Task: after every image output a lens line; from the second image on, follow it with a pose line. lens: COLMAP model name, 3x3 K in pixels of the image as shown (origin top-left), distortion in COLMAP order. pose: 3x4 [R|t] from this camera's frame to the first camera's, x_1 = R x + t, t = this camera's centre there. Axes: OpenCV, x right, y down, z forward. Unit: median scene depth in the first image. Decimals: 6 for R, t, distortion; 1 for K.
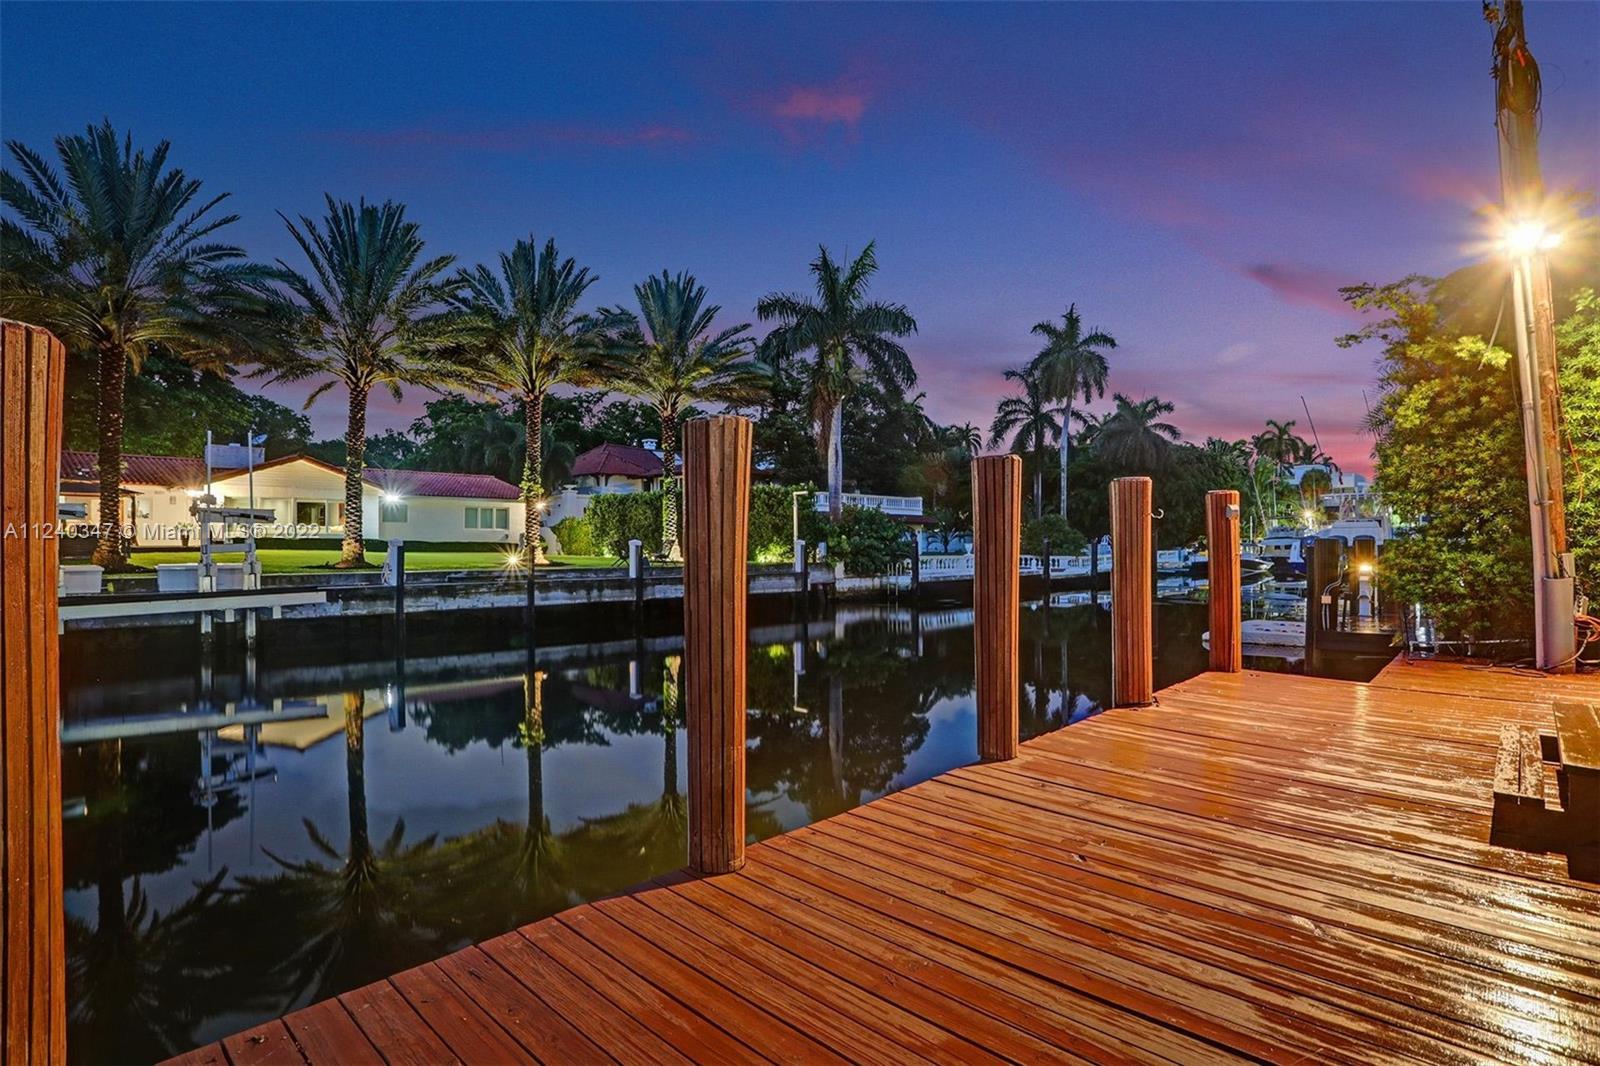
lens RADIAL K [[840.7, 0, 800.0], [0, 840.7, 533.0], [0, 0, 1]] dist [-0.068874, 0.035589]
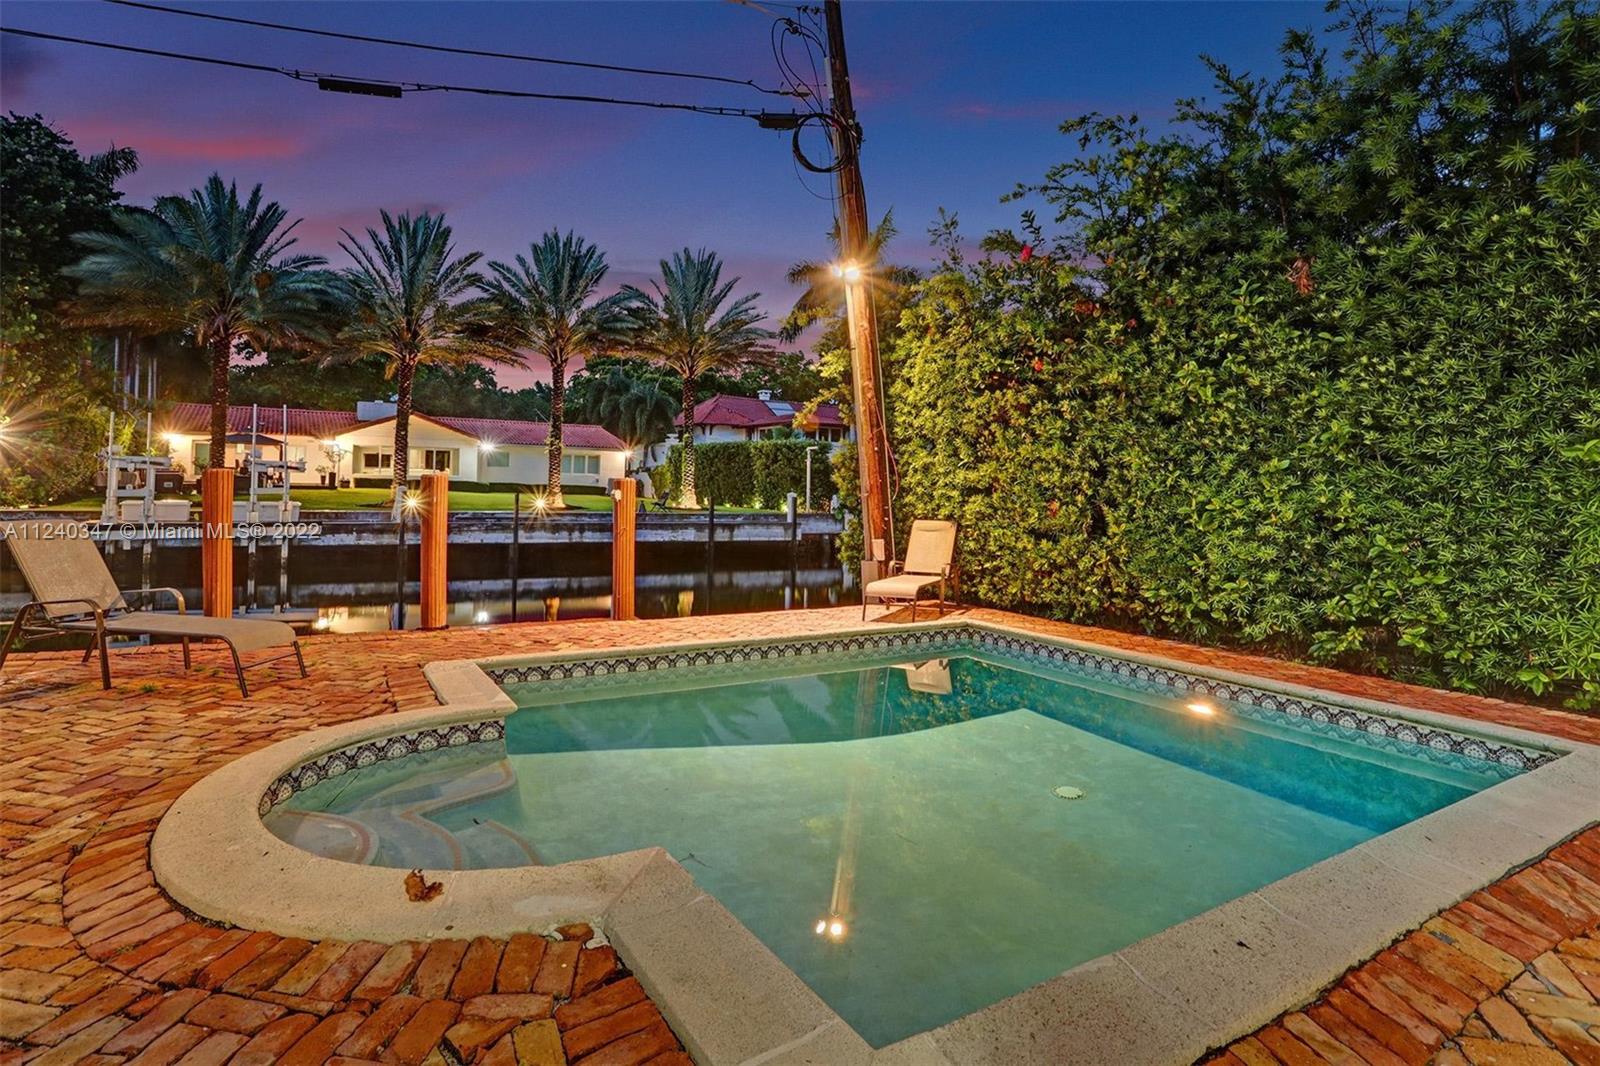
lens RADIAL K [[859.2, 0, 812.5], [0, 859.2, 470.6], [0, 0, 1]] dist [-0.026162, -0.000176]
pose [[0.959558, 0.020384, -0.280771, 0.422969], [-0.021201, 0.999775, 0.000129, -0.026242], [0.280710, 0.005829, 0.959775, -0.066291]]
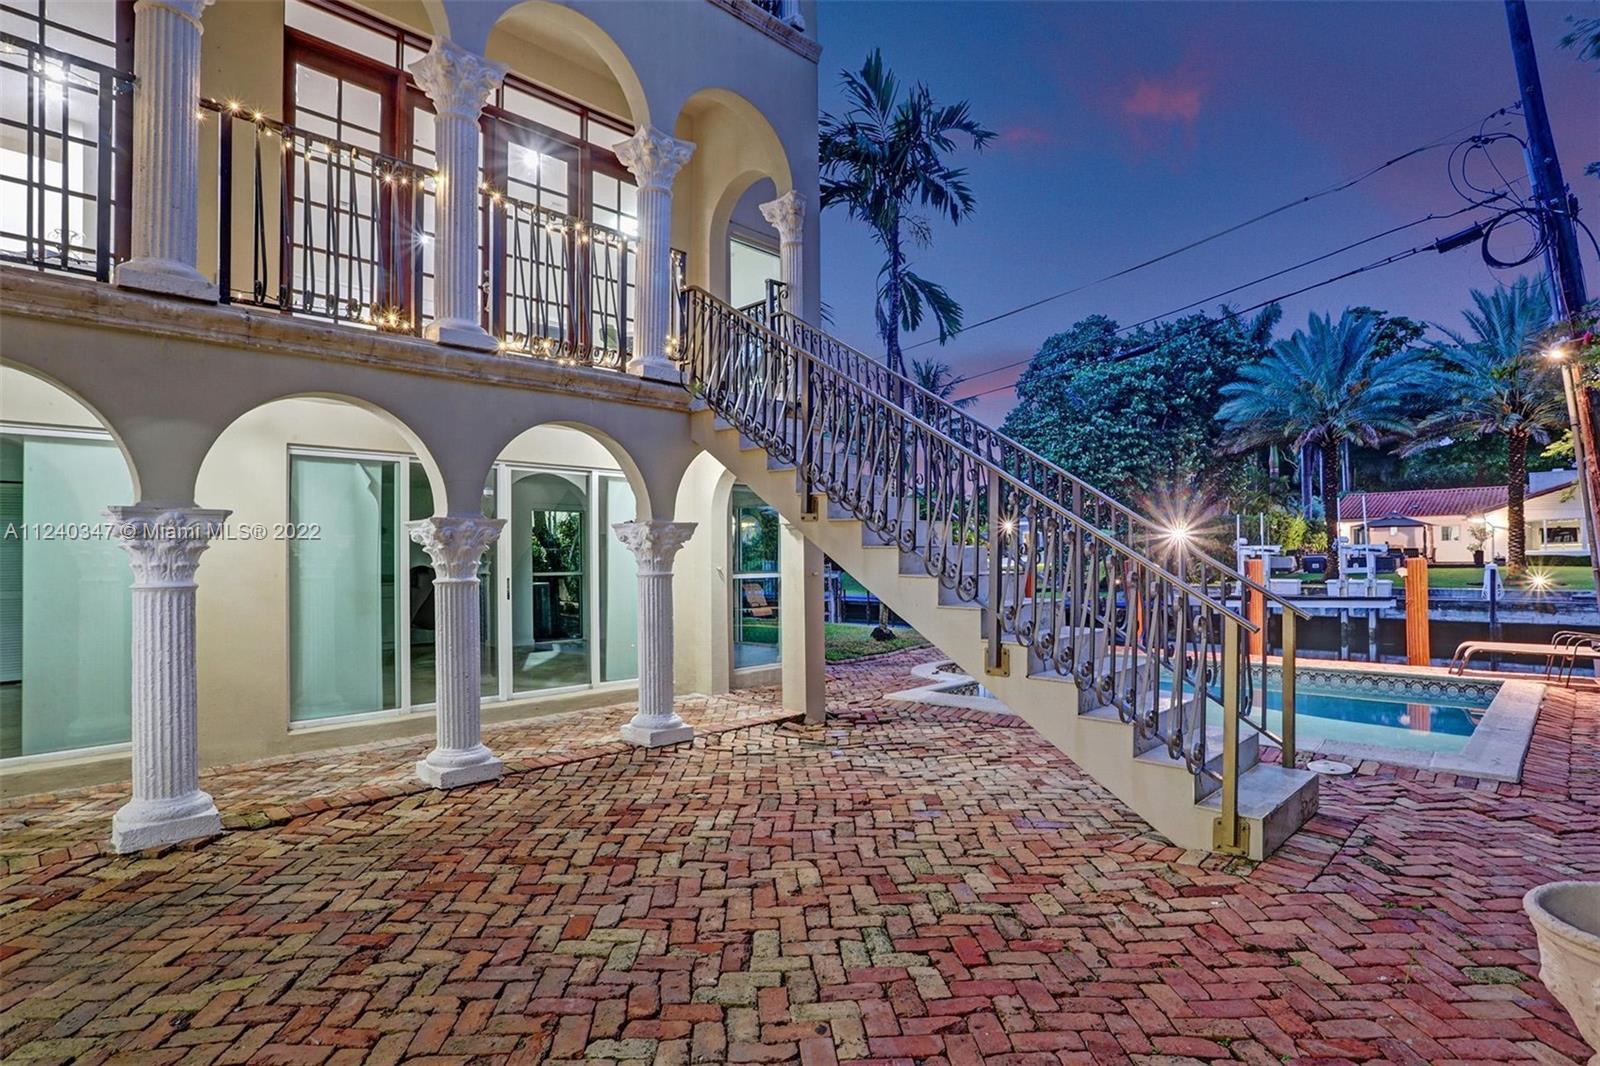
lens RADIAL K [[886.4, 0, 779.4], [0, 886.4, 558.5], [0, 0, 1]] dist [-0.036577, 0.033393]
pose [[-0.048465, 0.005189, -0.998811, 0.811085], [0.029945, 0.999545, 0.003740, -0.034480], [0.998376, -0.029728, -0.048598, -0.022060]]
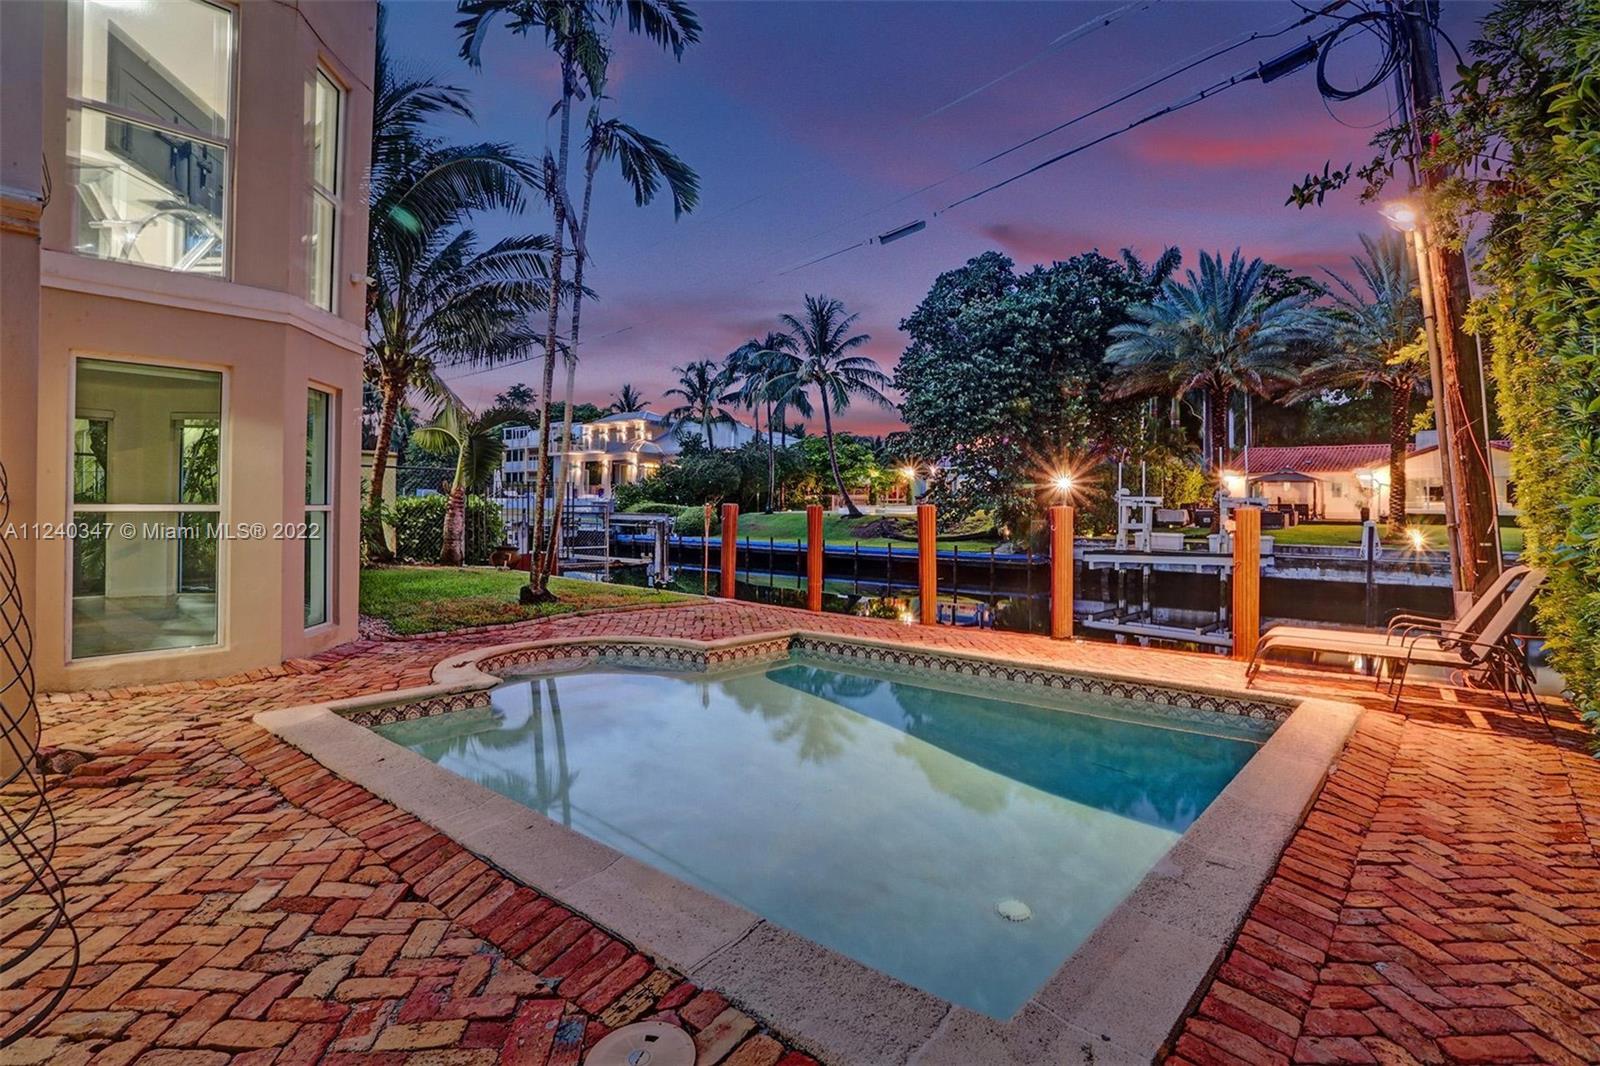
lens RADIAL K [[849.1, 0, 779.8], [0, 849.1, 513.6], [0, 0, 1]] dist [-0.069268, 0.039800]
pose [[-0.005325, 0.015290, -0.999869, 0.629602], [0.007119, 0.999858, 0.015252, -0.024462], [0.999960, -0.007037, -0.005433, 0.141257]]
